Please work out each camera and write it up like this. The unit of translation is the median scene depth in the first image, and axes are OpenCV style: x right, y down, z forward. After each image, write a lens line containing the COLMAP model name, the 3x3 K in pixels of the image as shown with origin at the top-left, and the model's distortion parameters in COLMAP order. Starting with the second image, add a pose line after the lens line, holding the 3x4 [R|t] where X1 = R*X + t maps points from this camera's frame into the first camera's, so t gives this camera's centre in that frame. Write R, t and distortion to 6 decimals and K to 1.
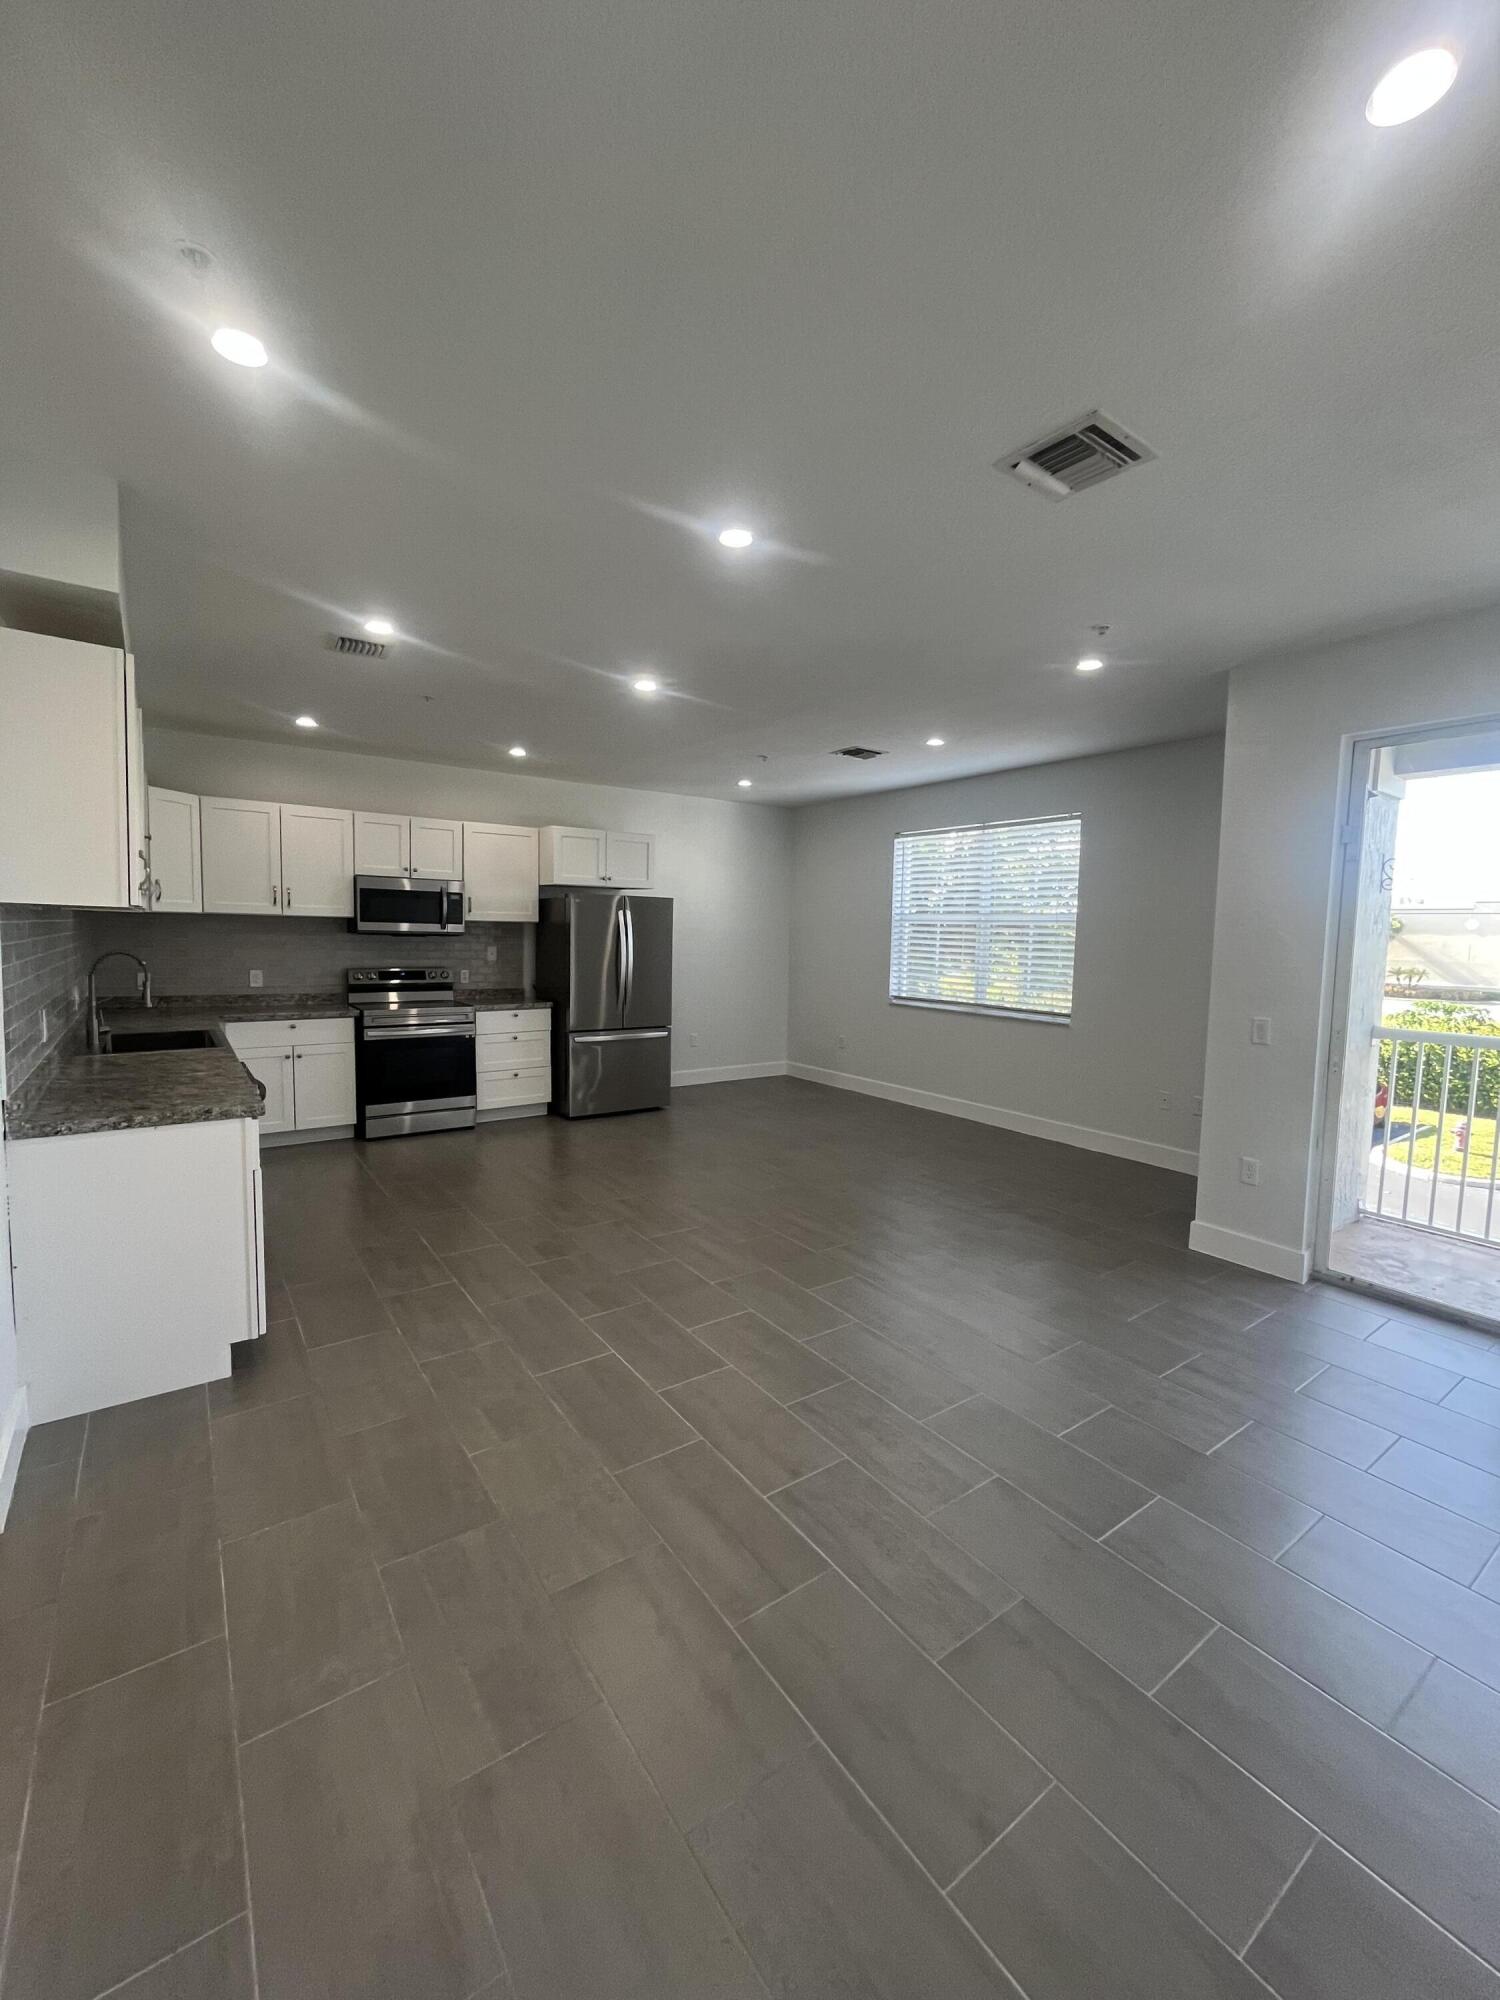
lens RADIAL K [[817.1, 0, 750.3], [0, 817.1, 999.2], [0, 0, 1]] dist [-0.002494, -0.000225]
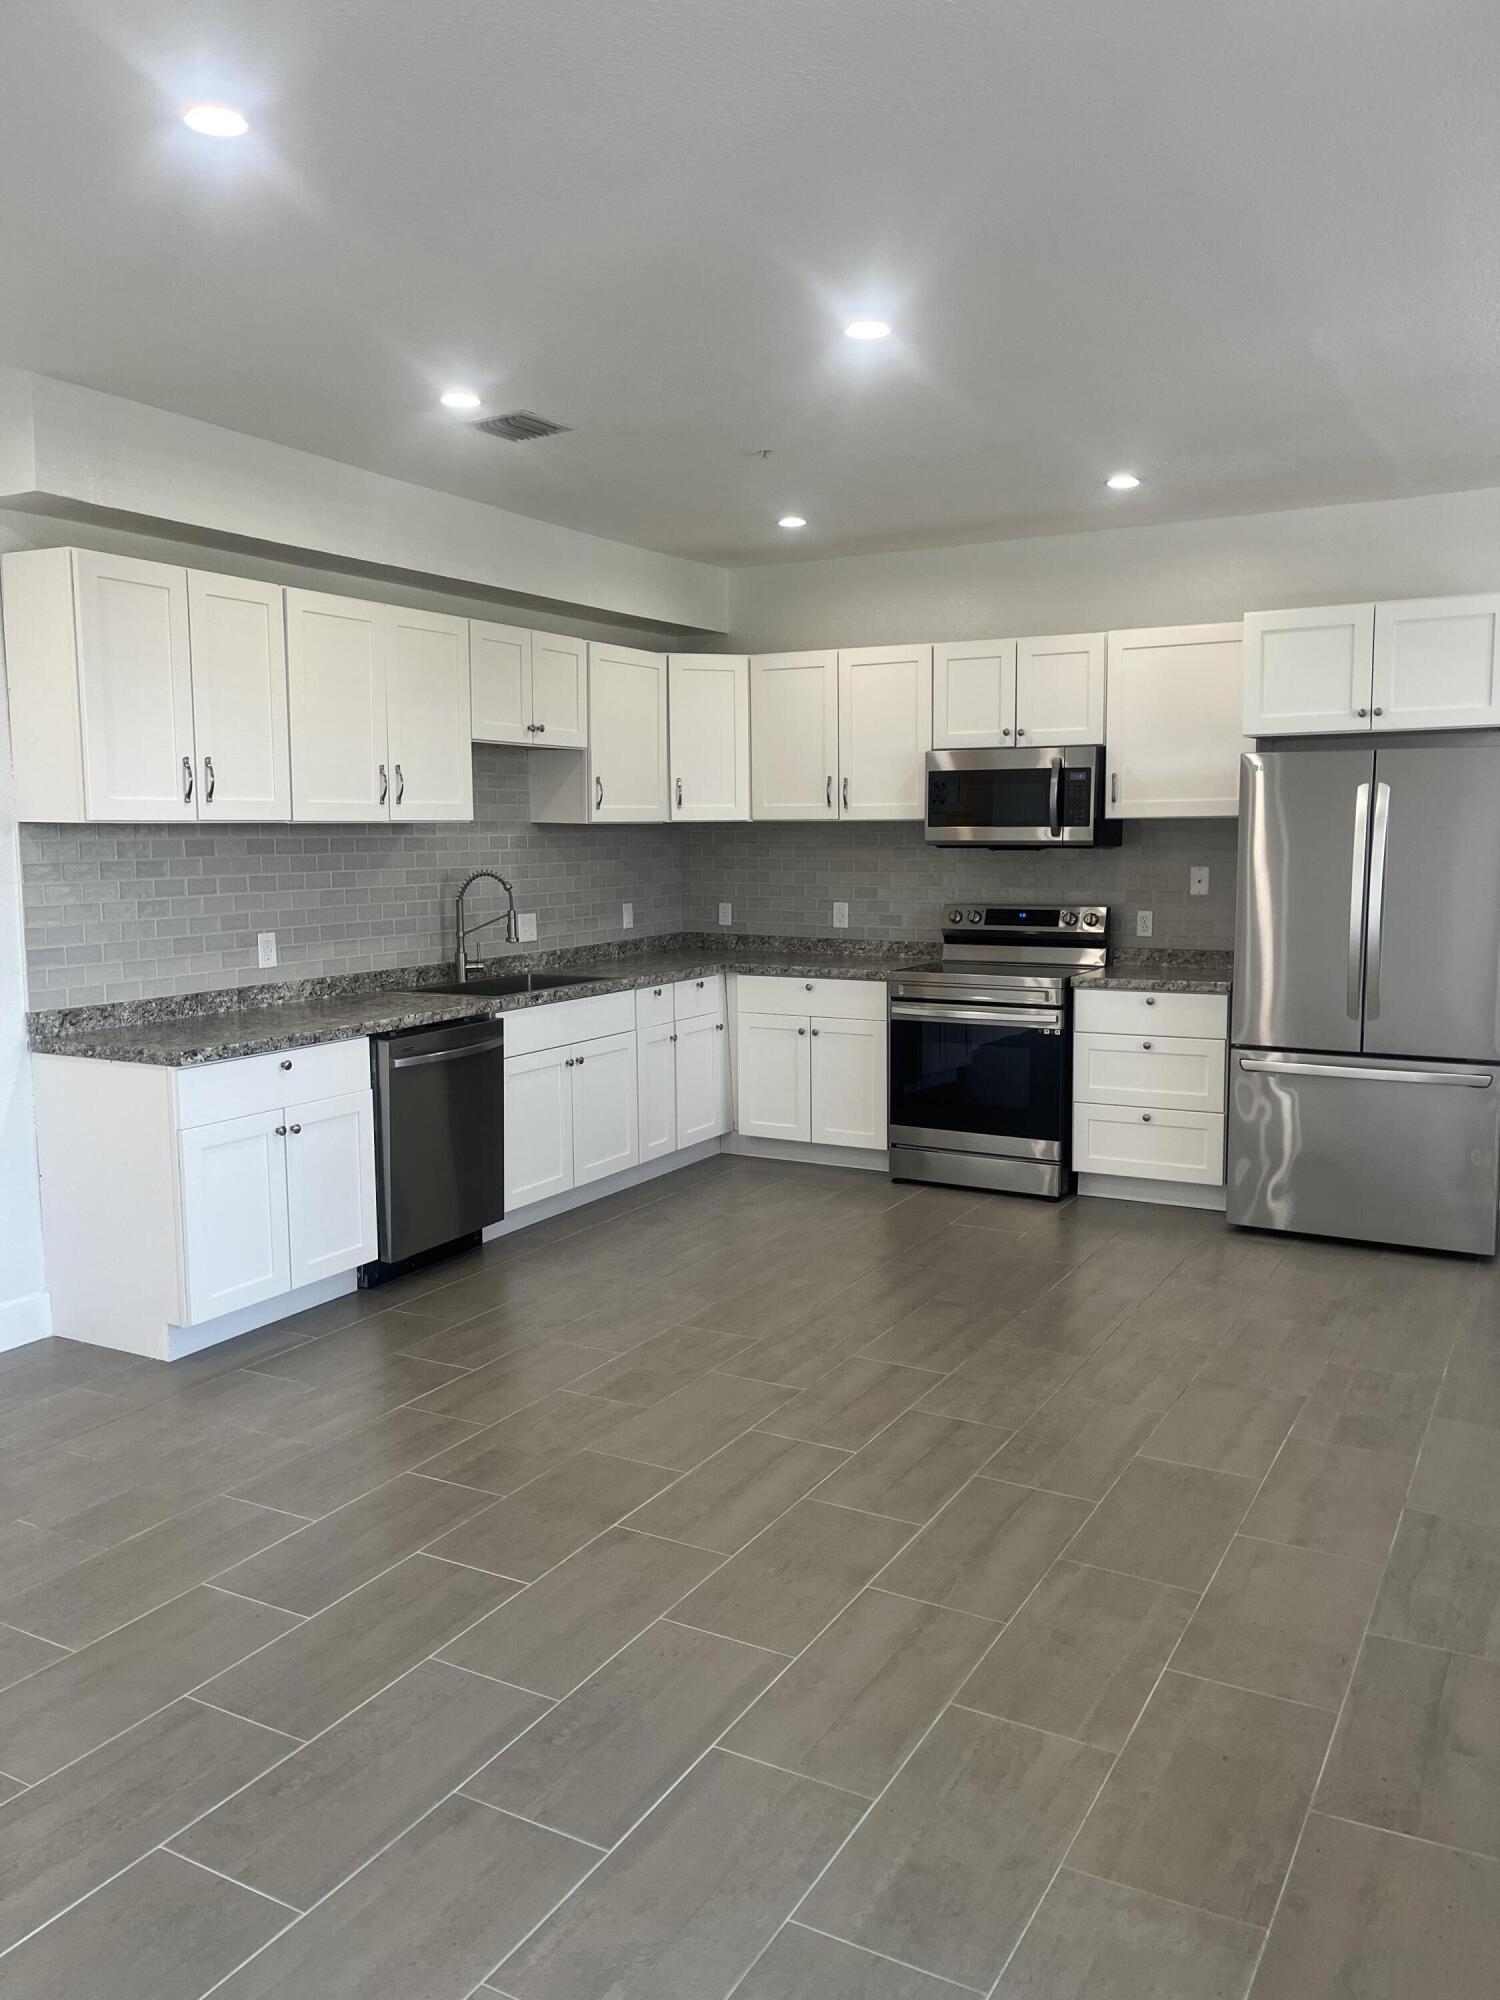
lens RADIAL K [[1504.8, 0, 767.5], [0, 1504.8, 1012.6], [0, 0, 1]] dist [0.056778, -0.072793]
pose [[0.430773, 0.085920, -0.898361, 0.506047], [-0.058509, 0.996022, 0.067205, -0.025593], [0.900562, 0.023612, 0.434086, 0.412988]]
